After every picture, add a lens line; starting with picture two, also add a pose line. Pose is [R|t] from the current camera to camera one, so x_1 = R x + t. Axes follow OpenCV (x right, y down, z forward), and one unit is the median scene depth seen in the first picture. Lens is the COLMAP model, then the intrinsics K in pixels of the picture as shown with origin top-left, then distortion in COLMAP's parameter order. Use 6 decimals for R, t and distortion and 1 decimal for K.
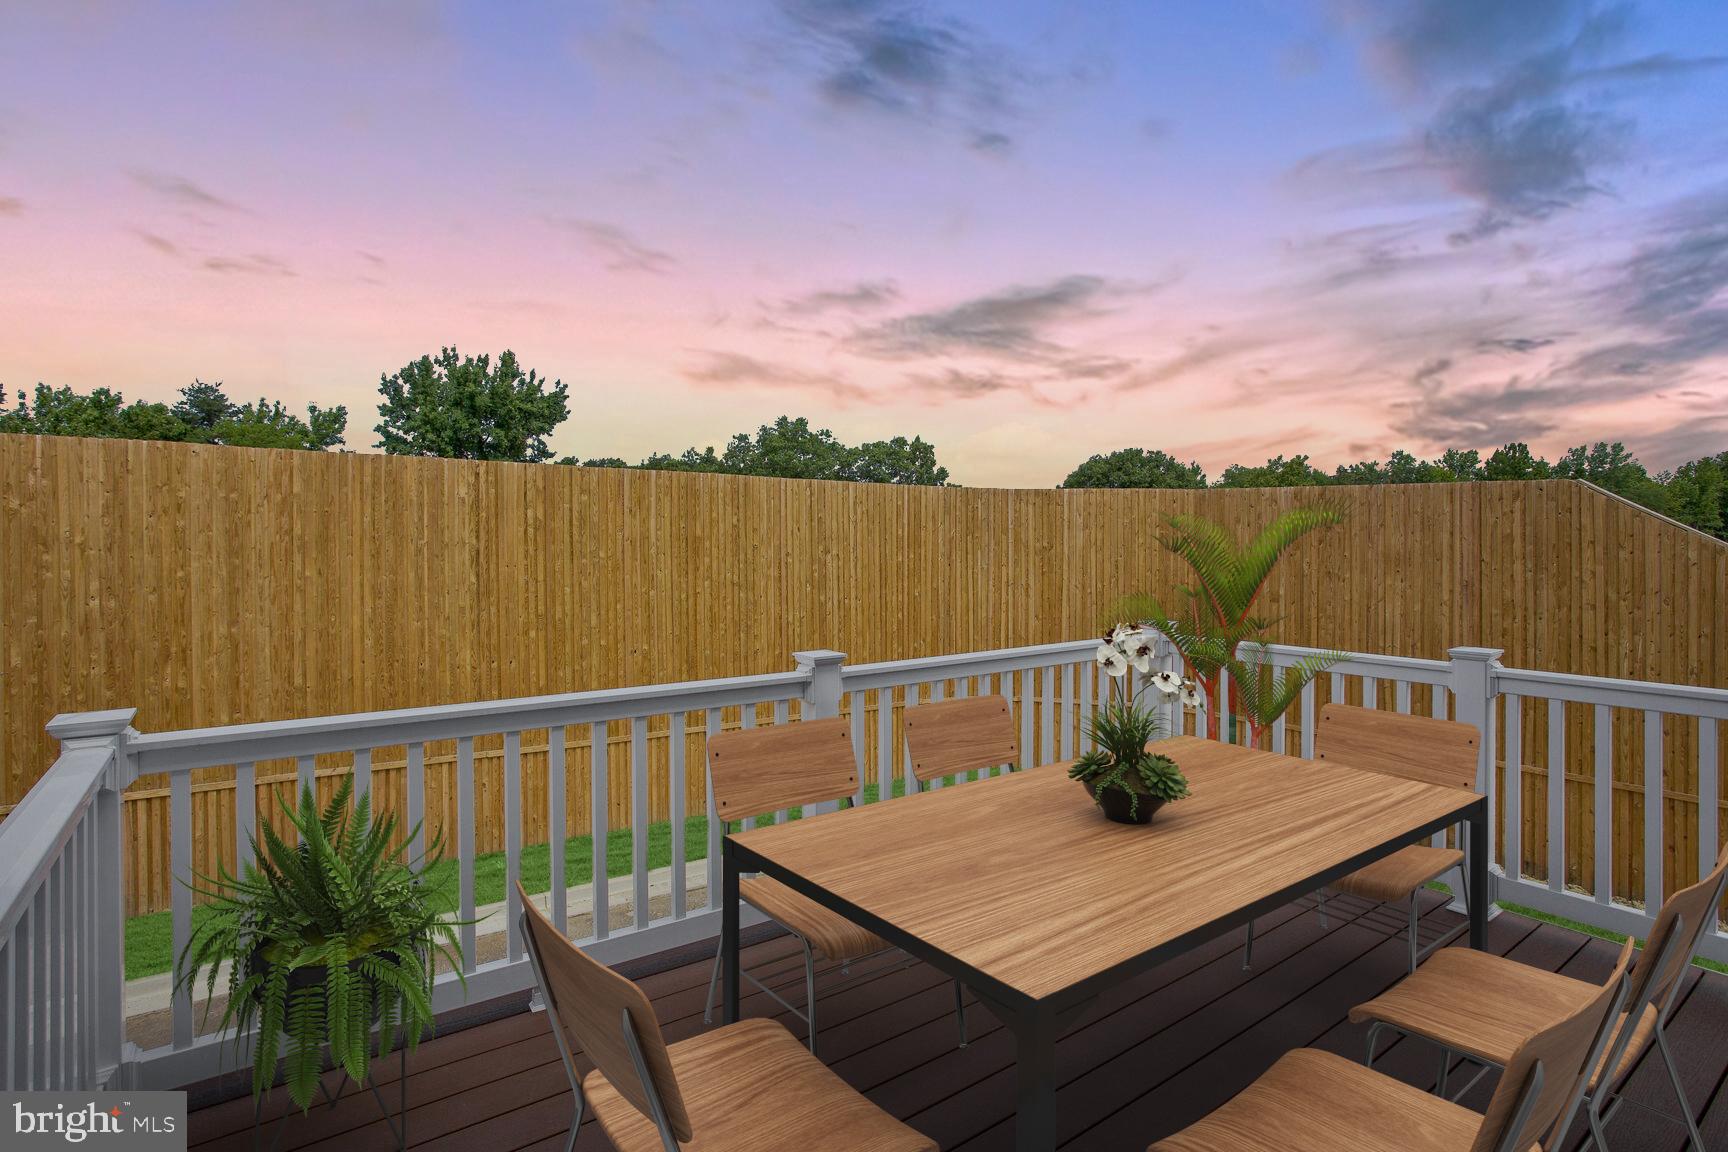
lens RADIAL K [[853.1, 0, 867.6], [0, 853.1, 549.5], [0, 0, 1]] dist [-0.000603, -0.000085]
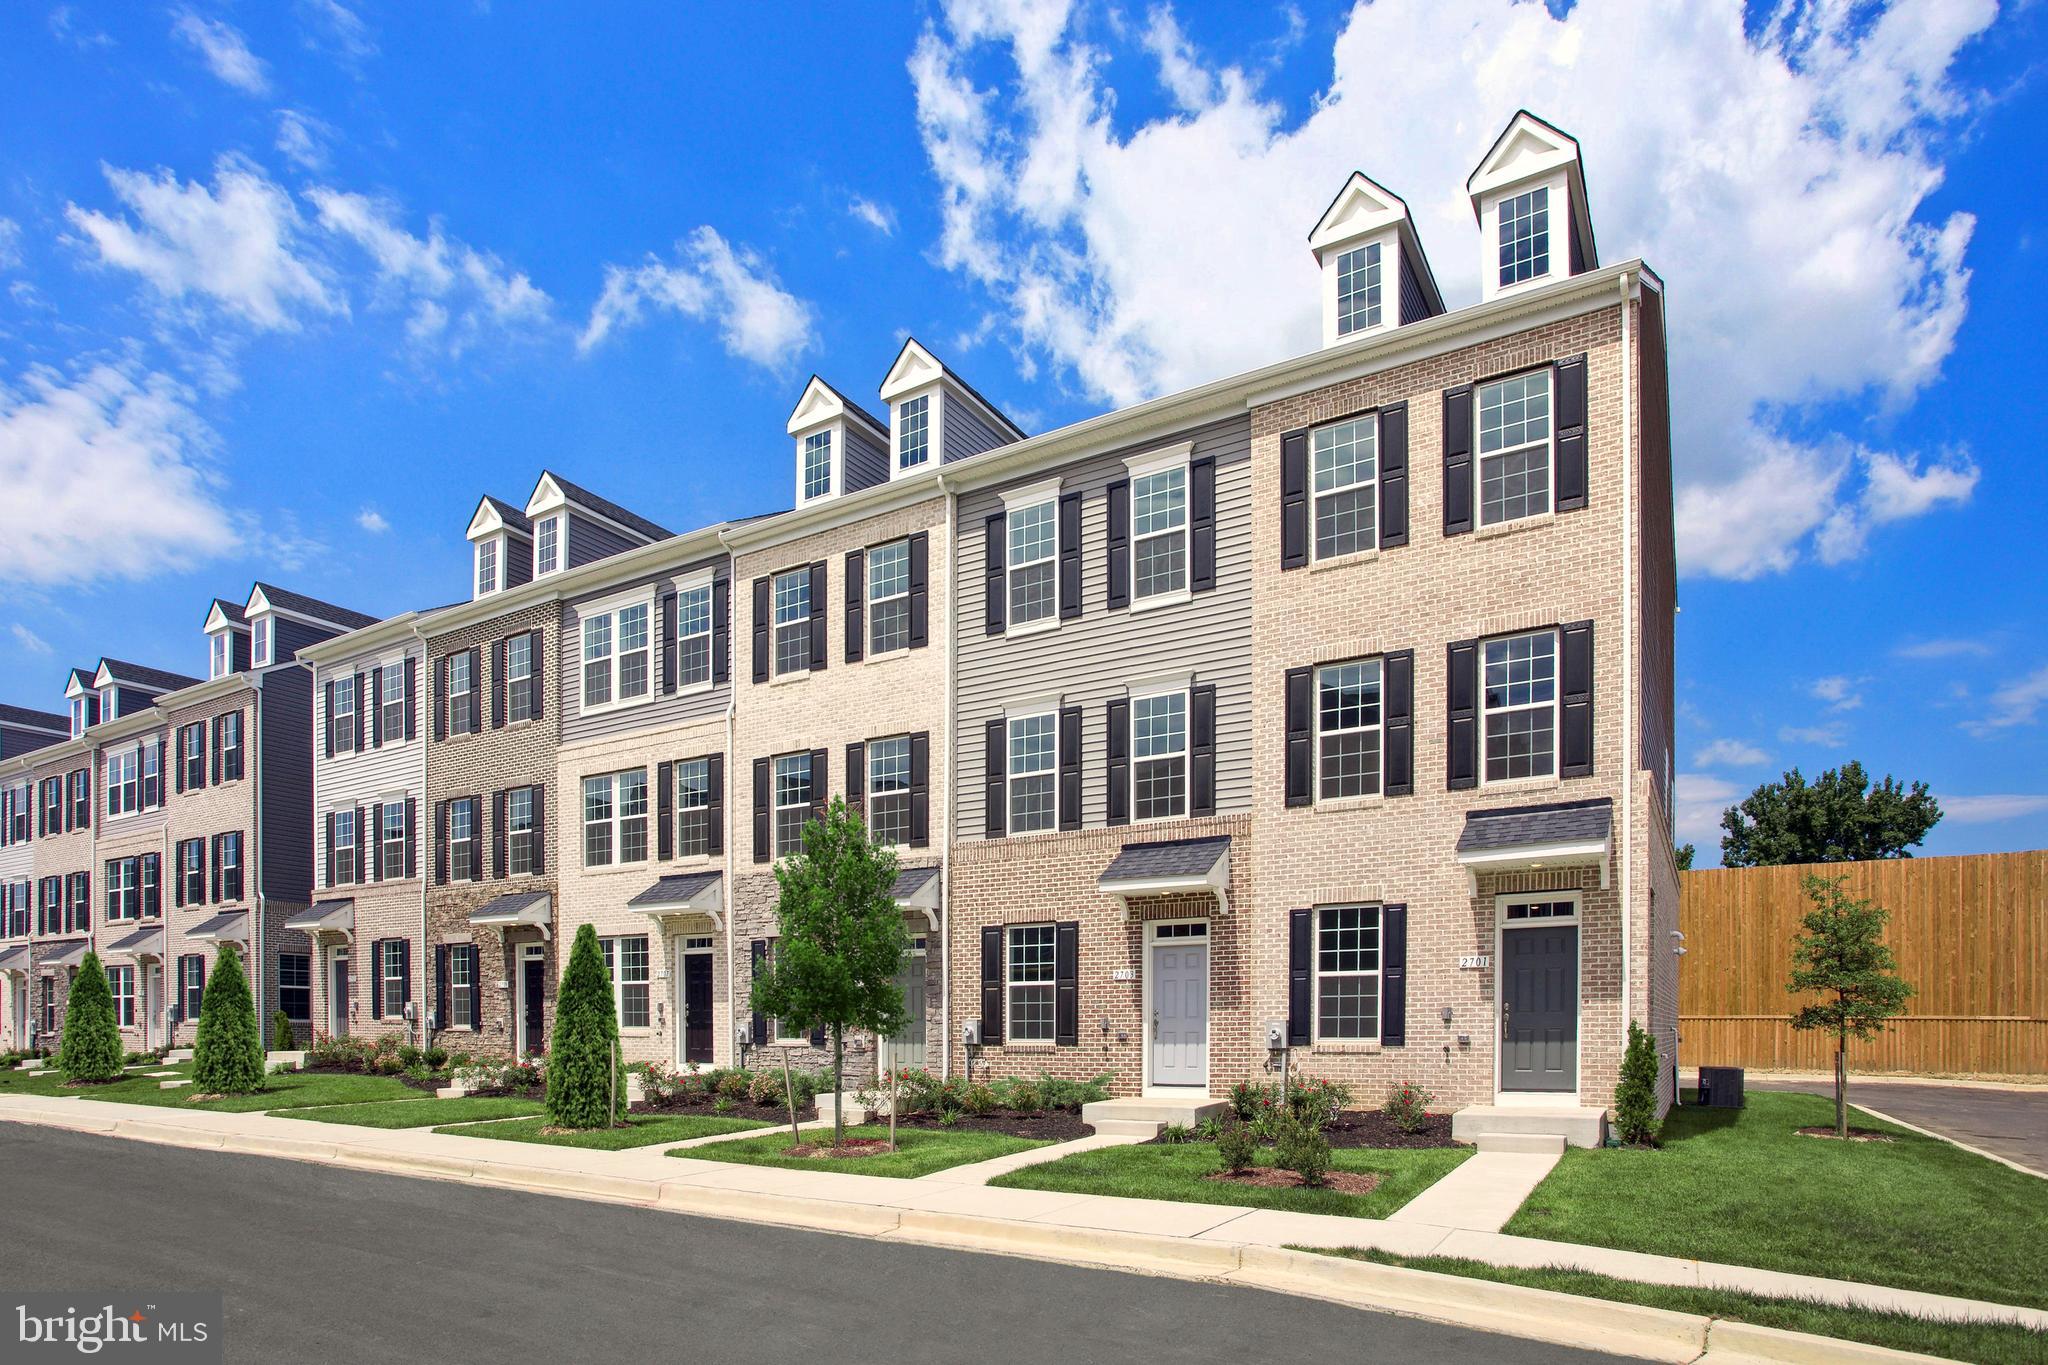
lens RADIAL K [[1101.8, 0, 1024.0], [0, 1101.8, 682.5], [0, 0, 1]] dist [-0.000009, -0.000170]
pose [[0.382222, -0.267835, -0.884404, 0.390137], [-0.016395, 0.954958, -0.296287, 0.072506], [0.923925, 0.127747, 0.360615, -0.363927]]
